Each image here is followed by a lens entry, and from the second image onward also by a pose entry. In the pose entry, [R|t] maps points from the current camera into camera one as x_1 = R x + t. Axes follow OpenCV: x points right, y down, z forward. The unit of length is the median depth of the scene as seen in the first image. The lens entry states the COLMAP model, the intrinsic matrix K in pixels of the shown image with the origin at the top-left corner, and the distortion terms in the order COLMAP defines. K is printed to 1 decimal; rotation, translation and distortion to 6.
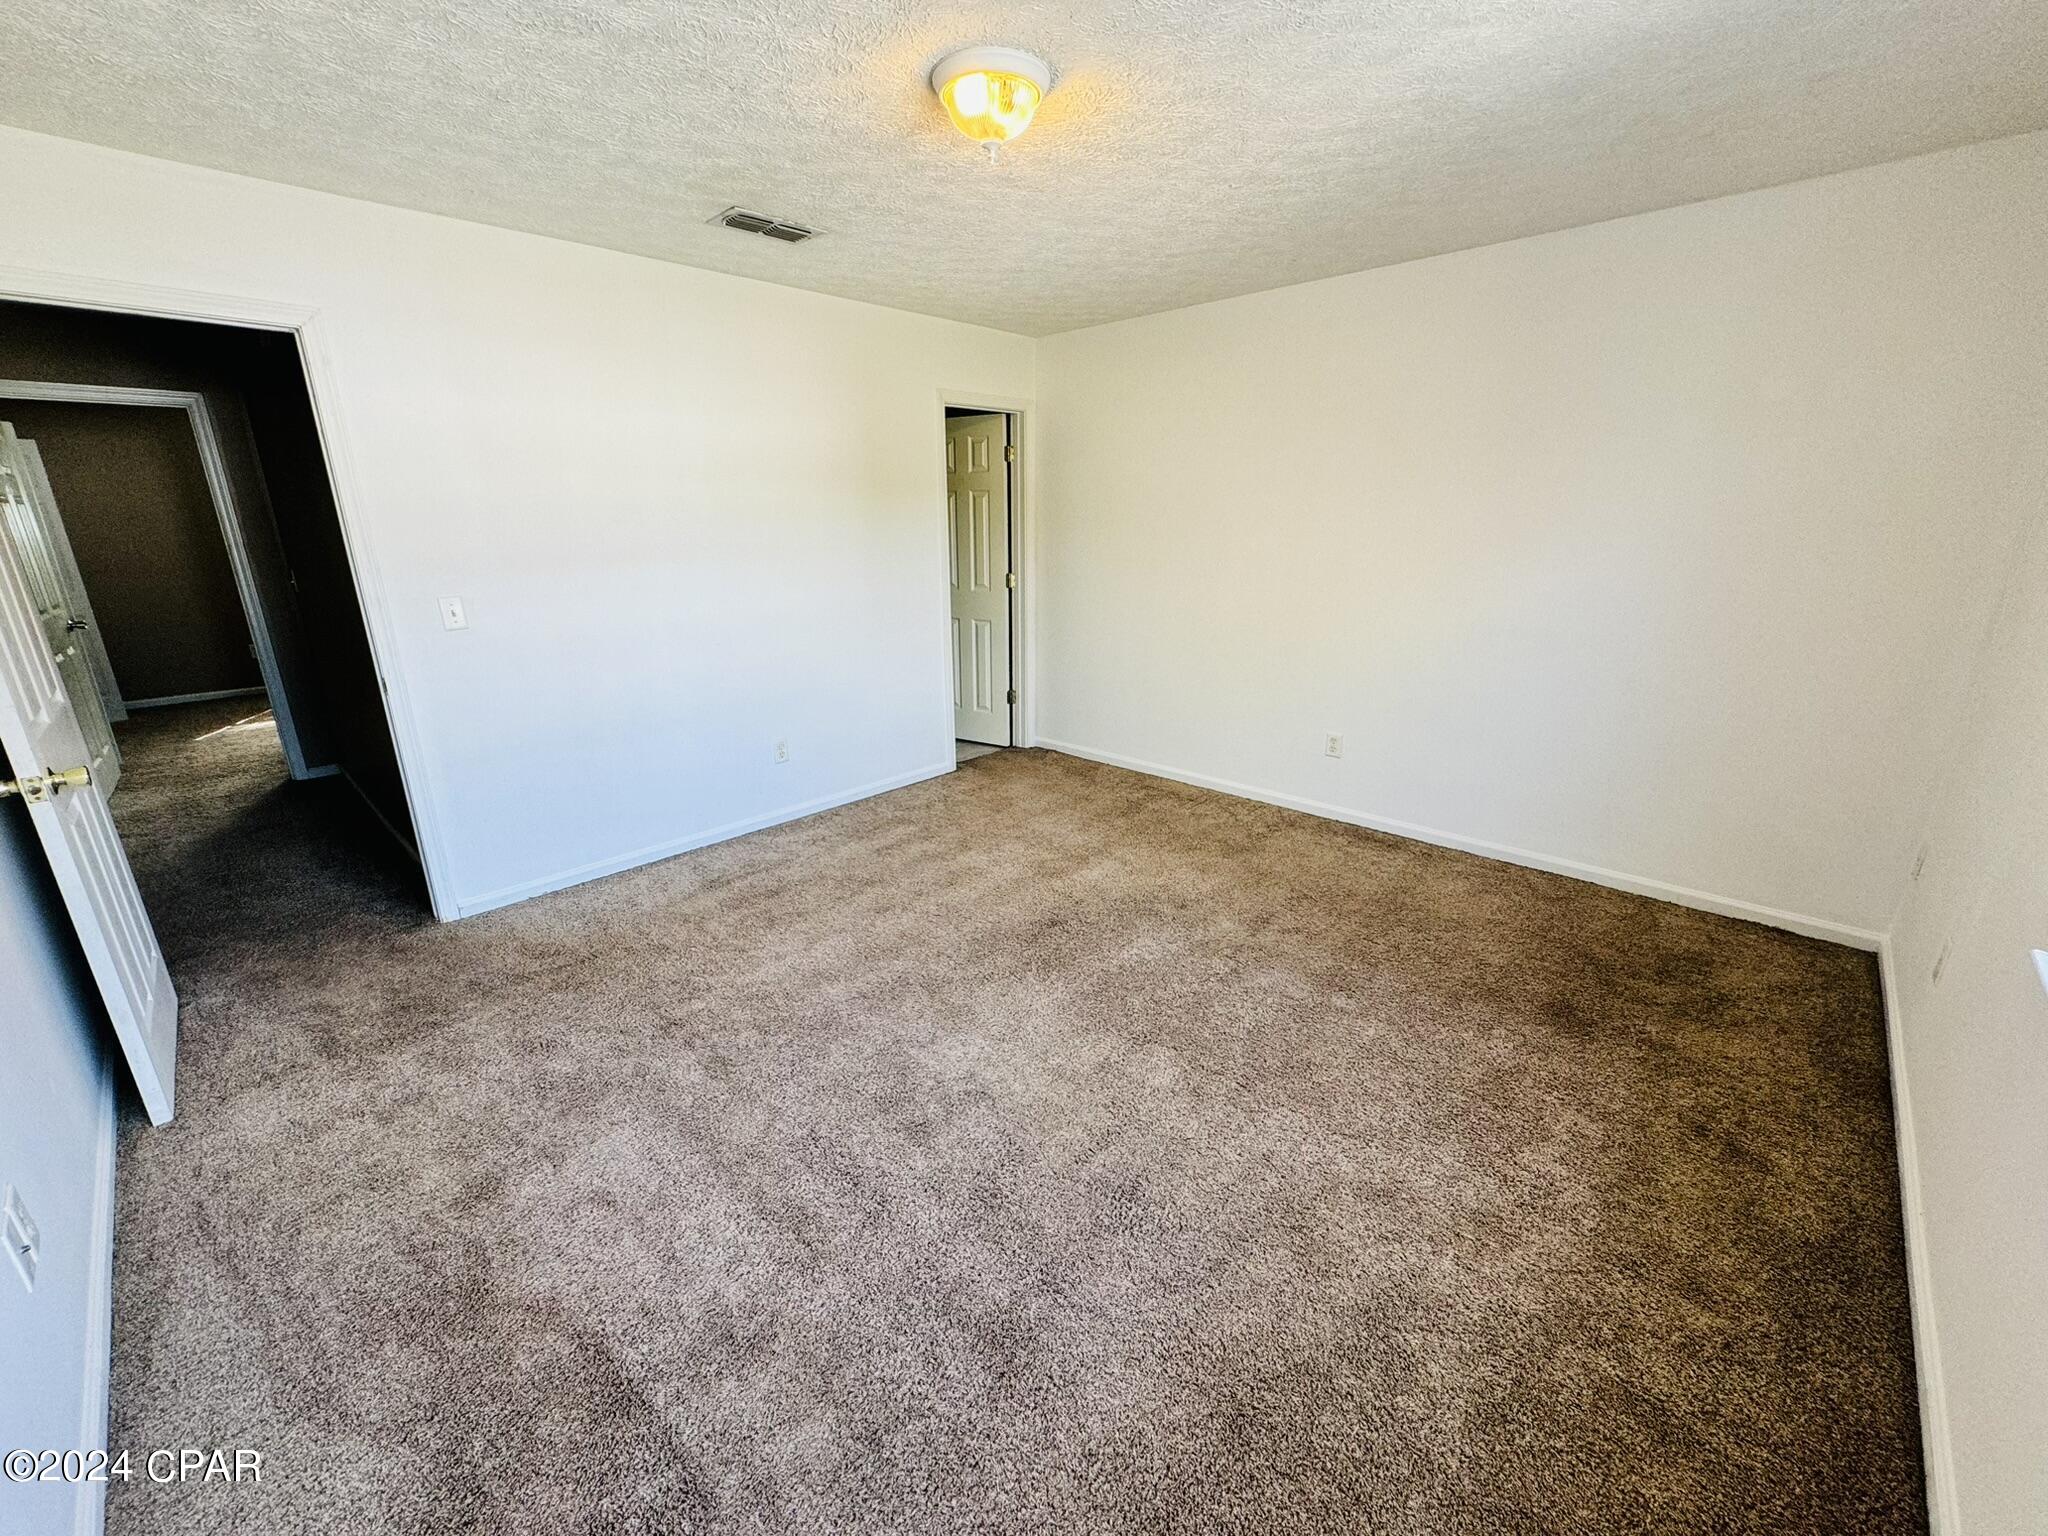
lens RADIAL K [[816.5, 0, 1019.9], [0, 816.5, 767.6], [0, 0, 1]] dist [-0.001839, 0.000425]
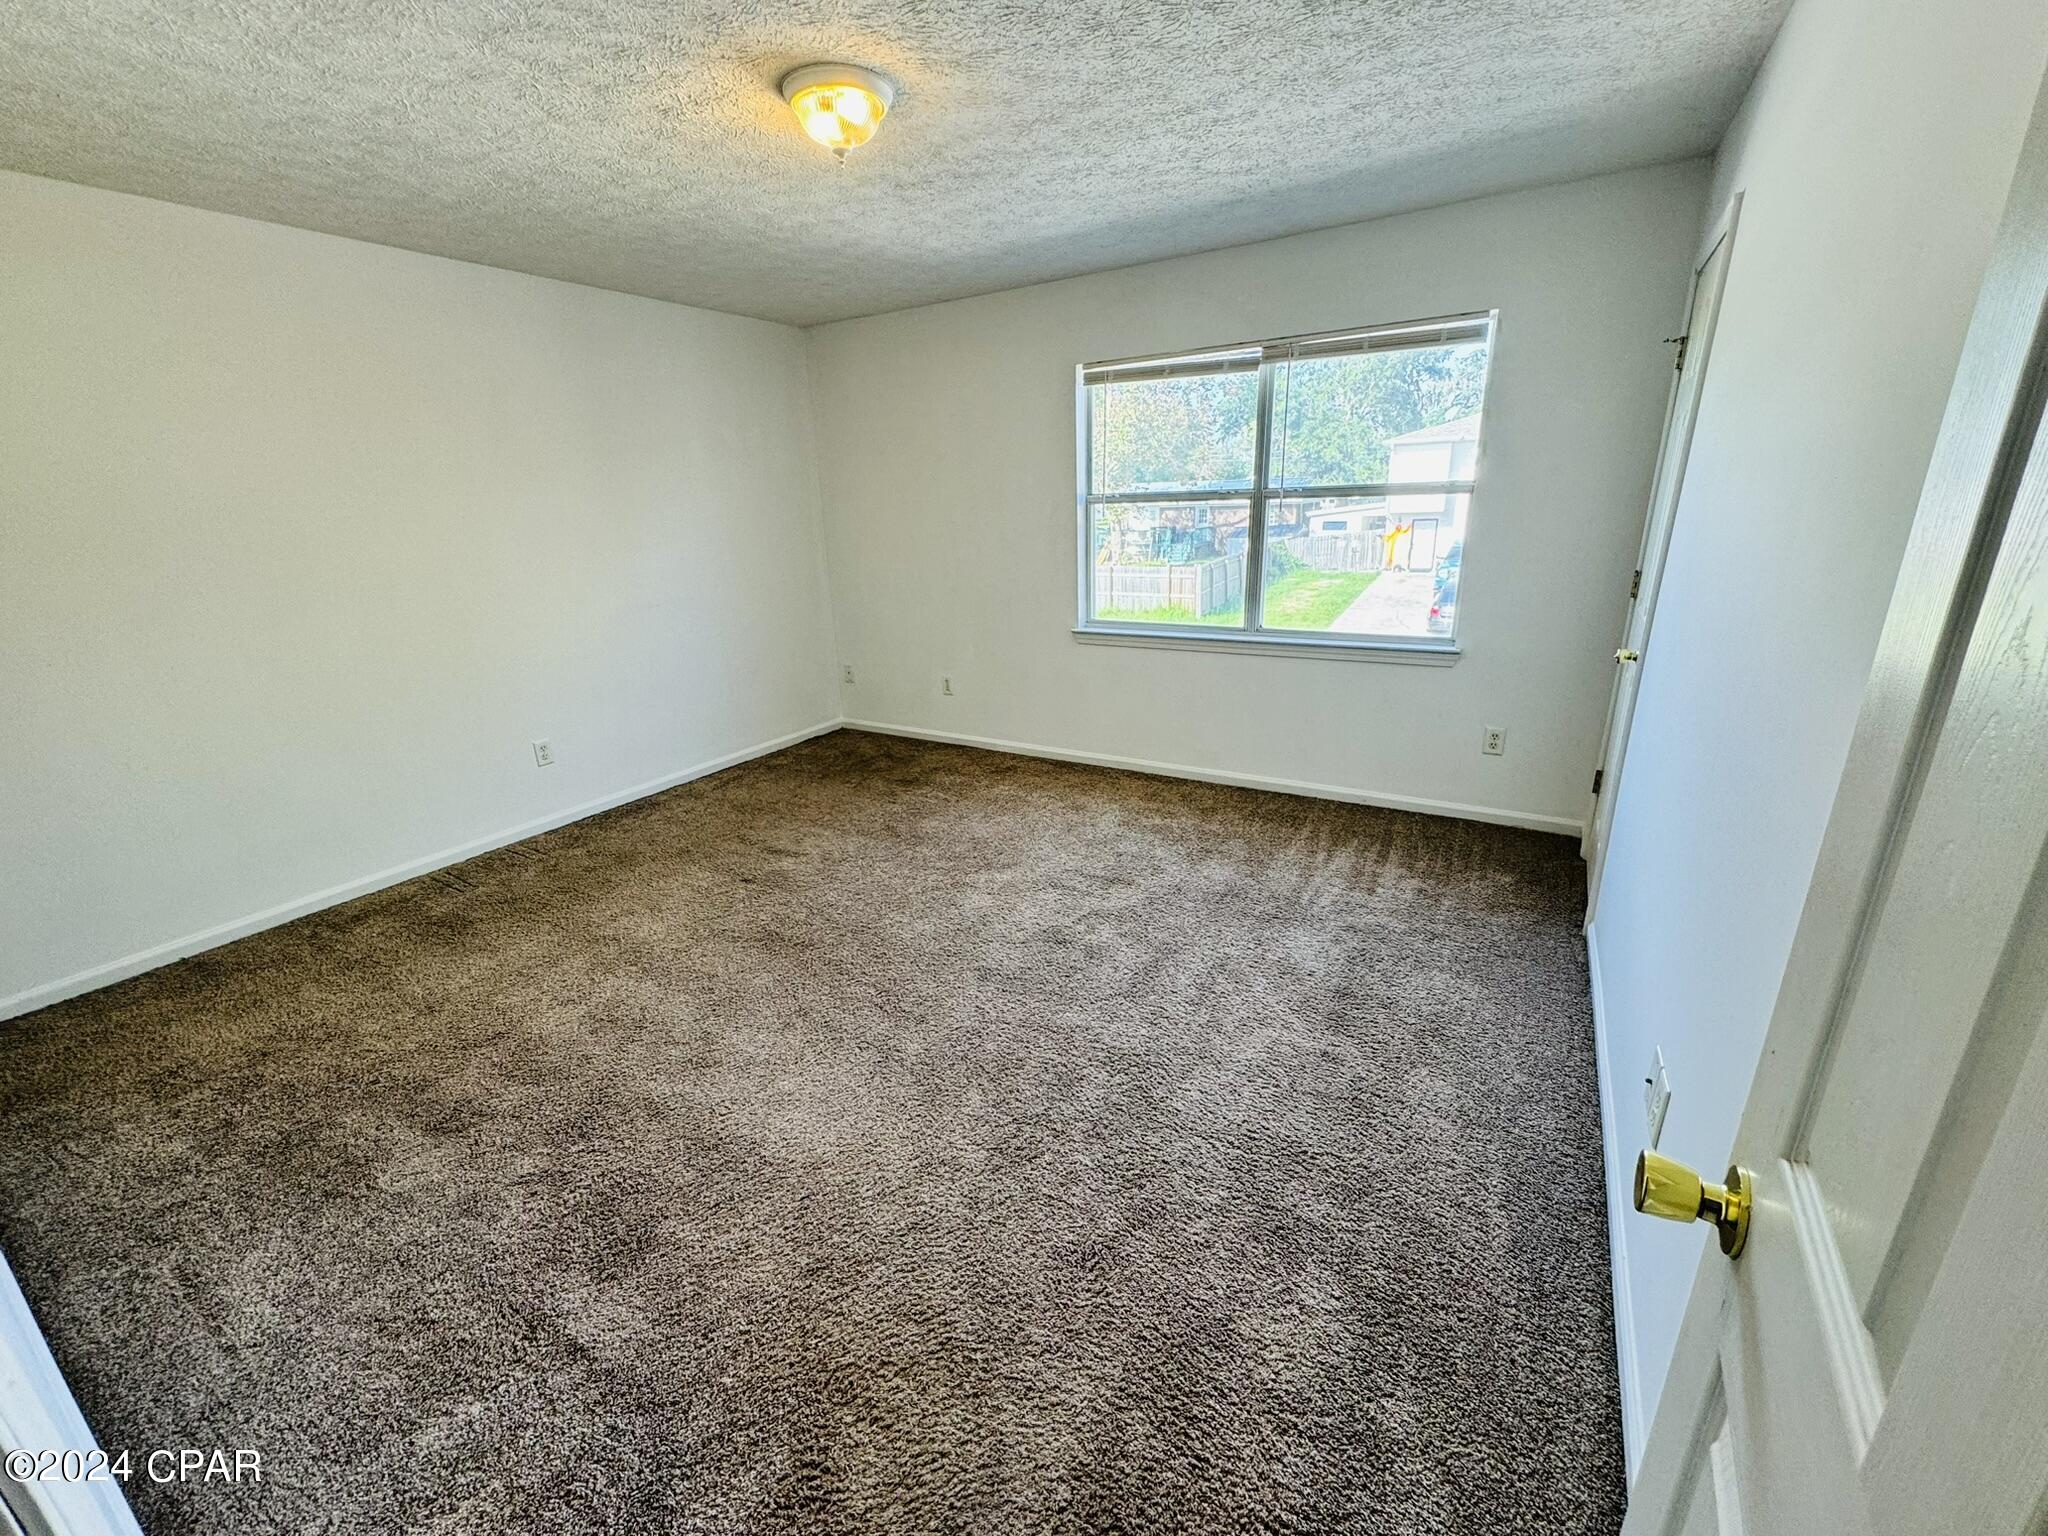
lens RADIAL K [[816.5, 0, 1019.9], [0, 816.5, 767.6], [0, 0, 1]] dist [-0.001839, 0.000425]
pose [[-0.199021, -0.299111, 0.933233, -0.724897], [0.322311, 0.879327, 0.350570, -0.192344], [-0.925476, 0.370562, -0.078597, 0.623772]]
